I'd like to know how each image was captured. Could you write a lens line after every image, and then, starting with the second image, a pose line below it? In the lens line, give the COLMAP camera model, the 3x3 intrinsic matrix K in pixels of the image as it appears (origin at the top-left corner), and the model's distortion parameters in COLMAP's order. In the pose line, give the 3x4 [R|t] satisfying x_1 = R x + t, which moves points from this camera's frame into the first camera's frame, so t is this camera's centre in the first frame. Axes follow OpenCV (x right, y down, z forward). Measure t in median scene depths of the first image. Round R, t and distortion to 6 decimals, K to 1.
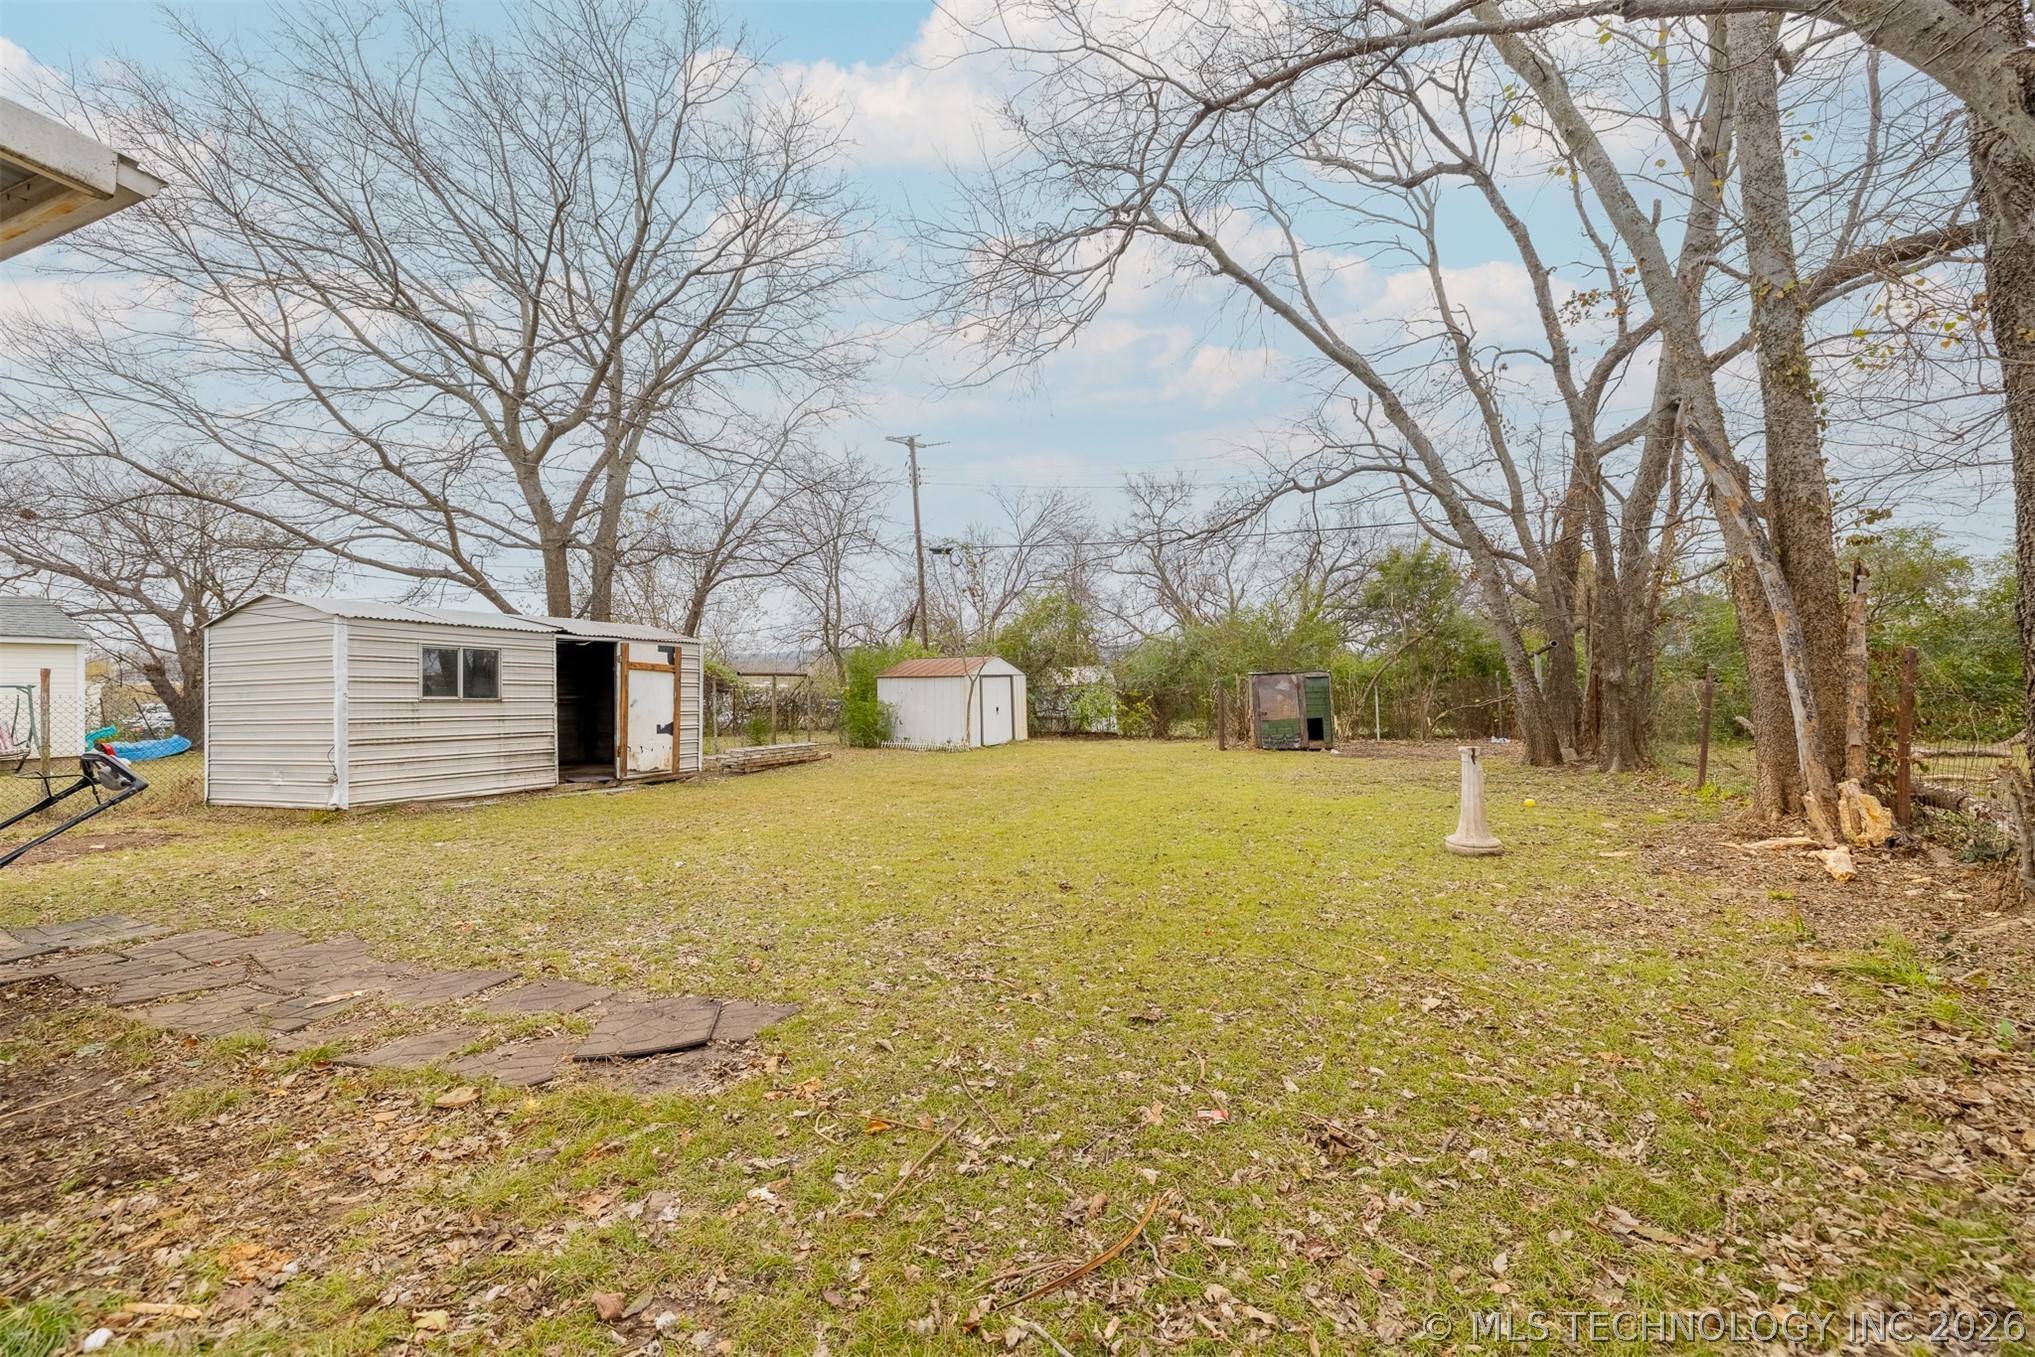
lens RADIAL K [[858.3, 0, 1015.5], [0, 858.3, 679.8], [0, 0, 1]] dist [0.000739, -0.000383]
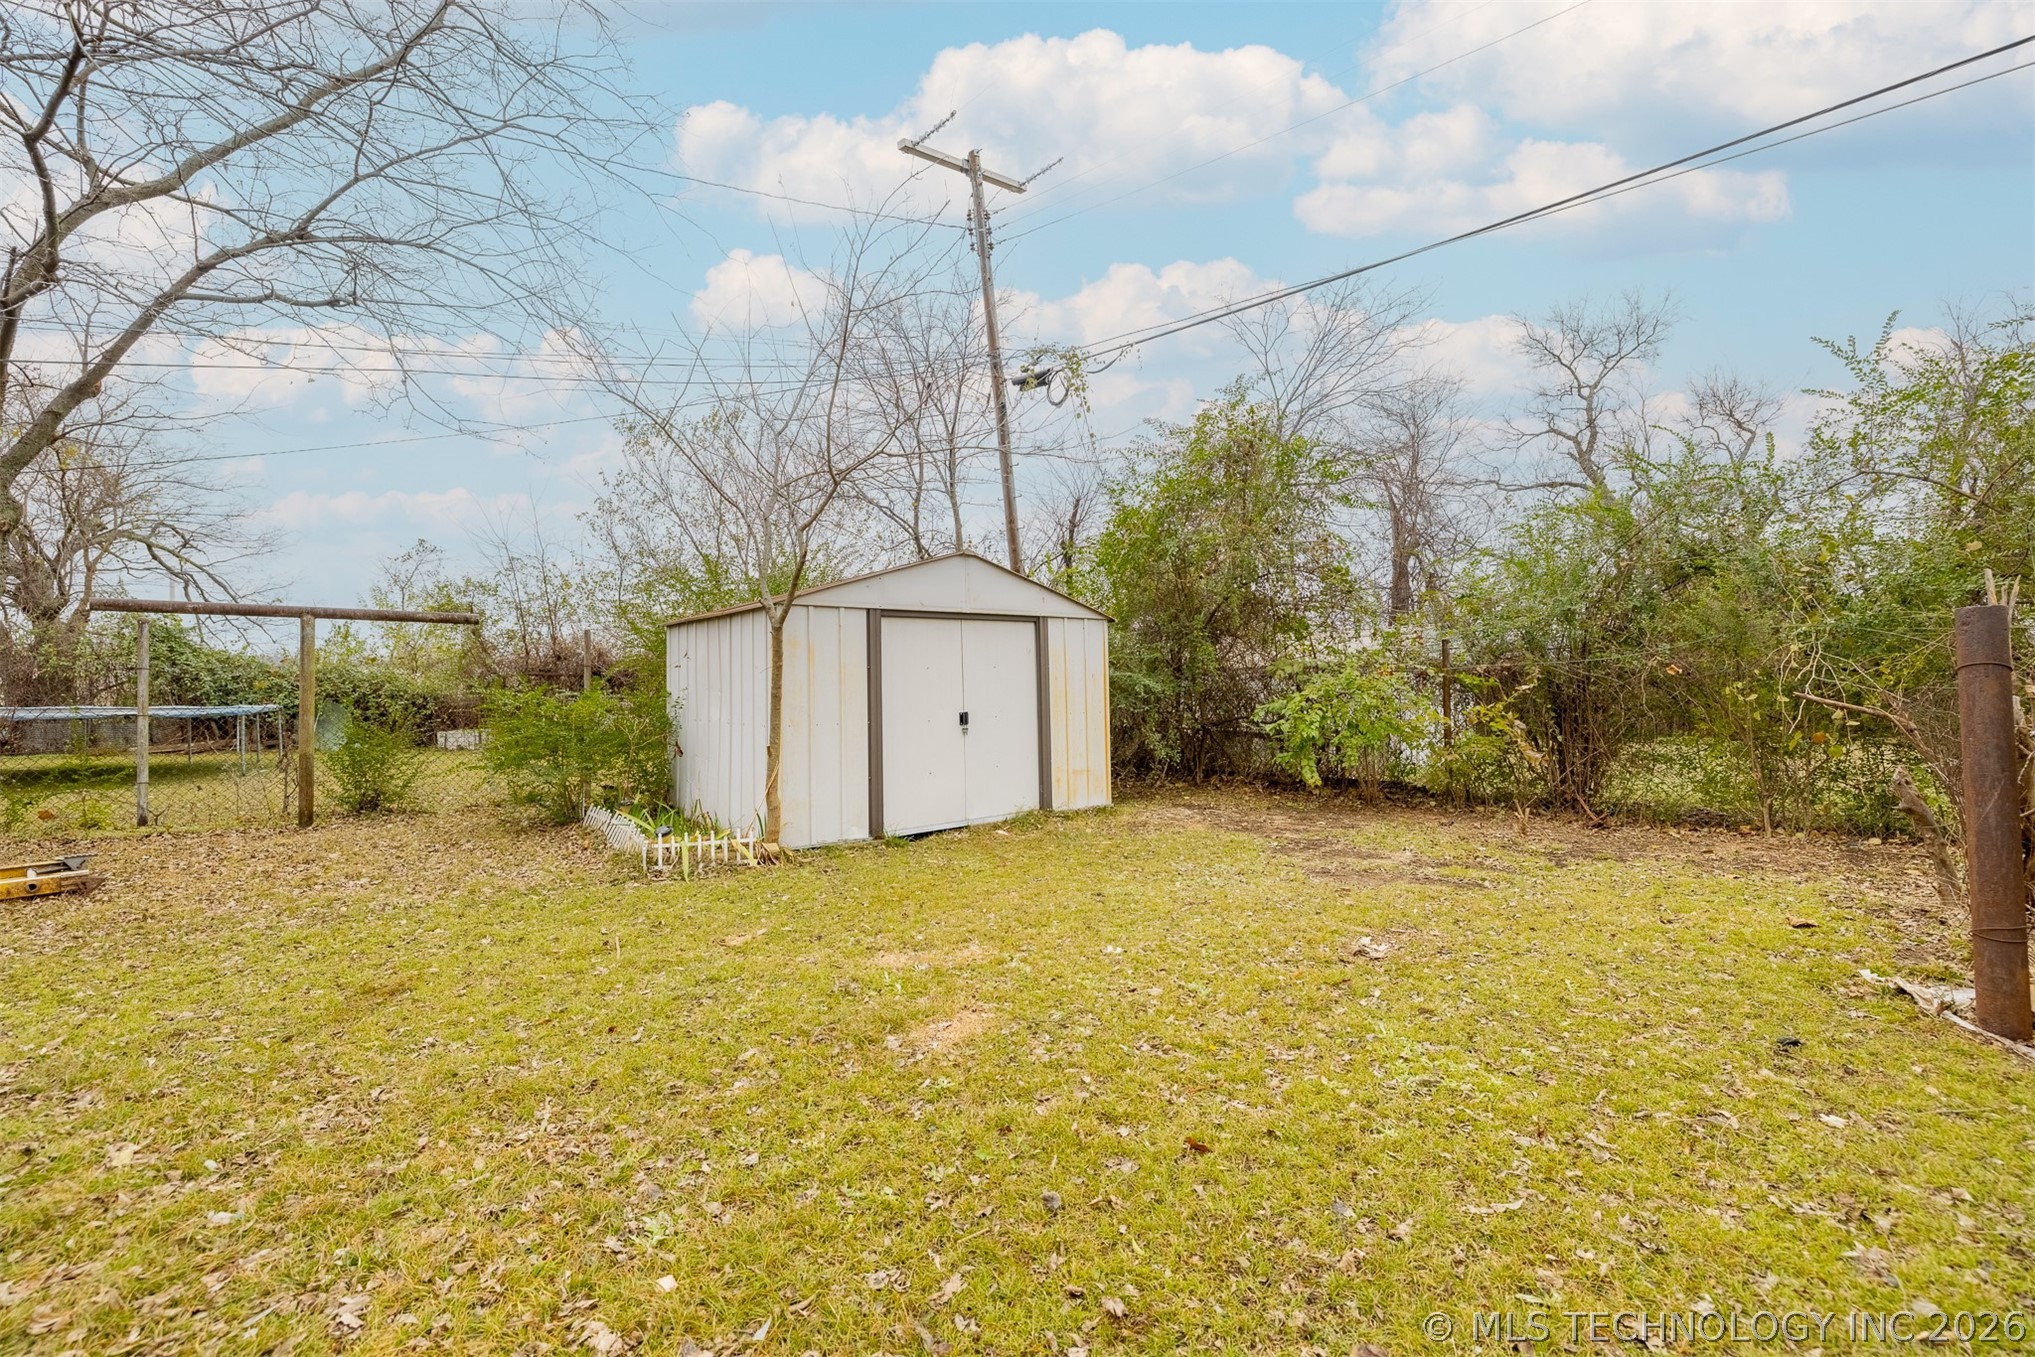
lens RADIAL K [[858.3, 0, 1004.2], [0, 858.3, 676.9], [0, 0, 1]] dist [0.000739, -0.000383]
pose [[0.904140, -0.000660, -0.427237, 0.121553], [0.001242, 0.999999, 0.001085, 0.017119], [0.427235, -0.001512, 0.904139, 0.656069]]
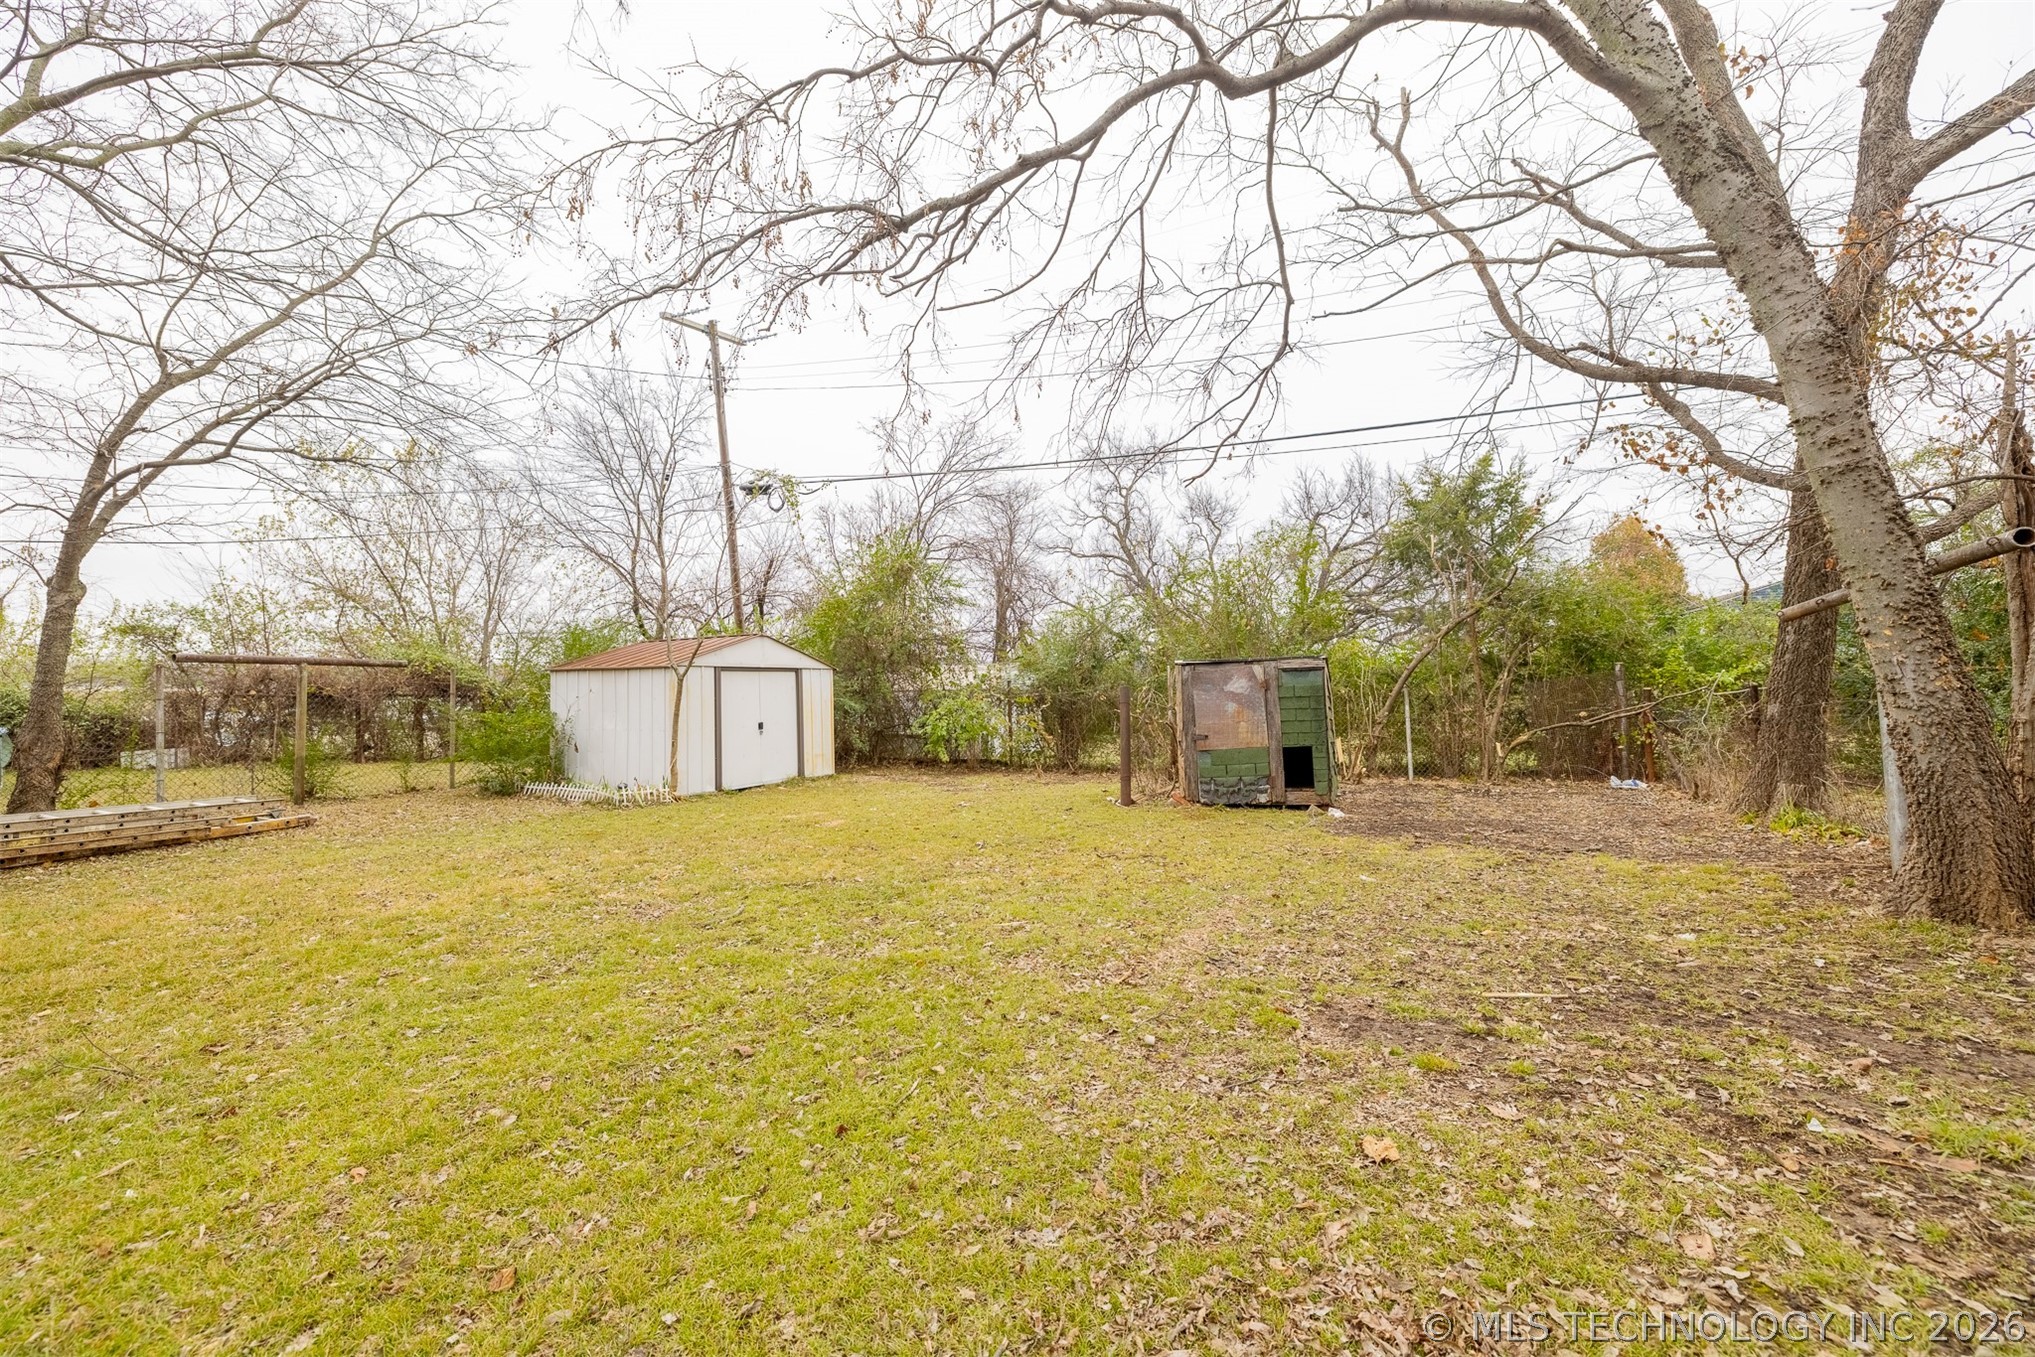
lens RADIAL K [[858.3, 0, 1008.2], [0, 858.3, 679.5], [0, 0, 1]] dist [0.000739, -0.000383]
pose [[0.999868, 0.002120, -0.016092, 0.145444], [-0.002297, 0.999937, -0.010975, 0.008105], [0.016068, 0.011010, 0.999810, 0.381355]]
